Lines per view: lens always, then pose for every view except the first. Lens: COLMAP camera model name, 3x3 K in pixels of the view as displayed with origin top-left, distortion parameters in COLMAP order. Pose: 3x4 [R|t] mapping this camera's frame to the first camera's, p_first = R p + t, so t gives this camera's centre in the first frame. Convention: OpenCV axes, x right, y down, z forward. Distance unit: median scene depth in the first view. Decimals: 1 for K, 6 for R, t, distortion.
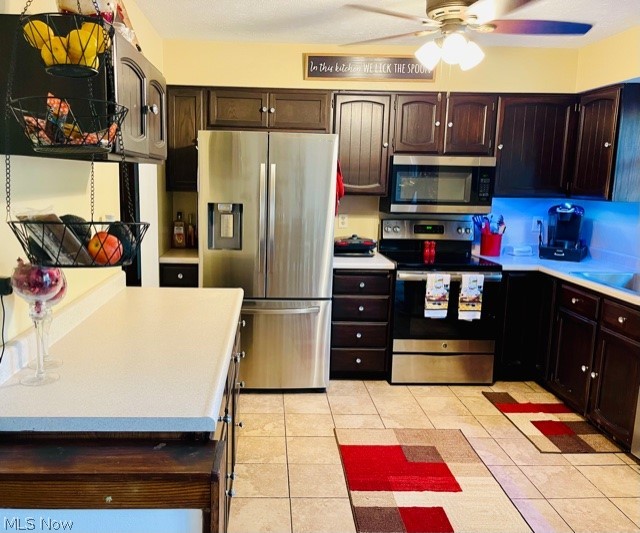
lens RADIAL K [[542.2, 0, 279.3], [0, 542.2, 268.4], [0, 0, 1]] dist [0.057999, -0.077297]
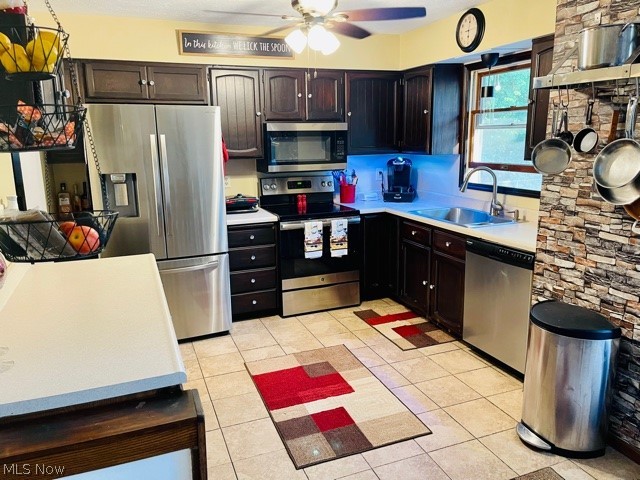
lens RADIAL K [[487.6, 0, 318.0], [0, 487.6, 240.4], [0, 0, 1]] dist [0.062613, -0.080948]
pose [[0.938819, -0.105124, 0.327975, -0.058071], [0.089399, 0.994020, 0.062707, -0.015673], [-0.332606, -0.029550, 0.942603, -0.027219]]
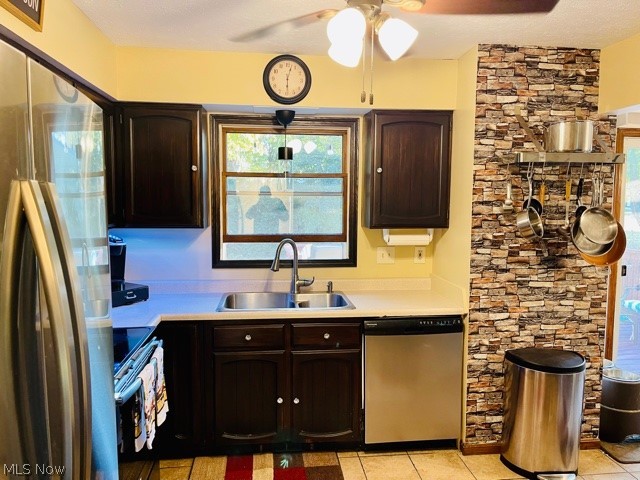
lens RADIAL K [[487.6, 0, 320.4], [0, 487.6, 243.2], [0, 0, 1]] dist [0.062613, -0.080948]
pose [[-0.083624, -0.105468, 0.990900, -0.242007], [0.156326, 0.980683, 0.117573, -0.157533], [-0.984159, 0.164735, -0.065522, 0.820715]]
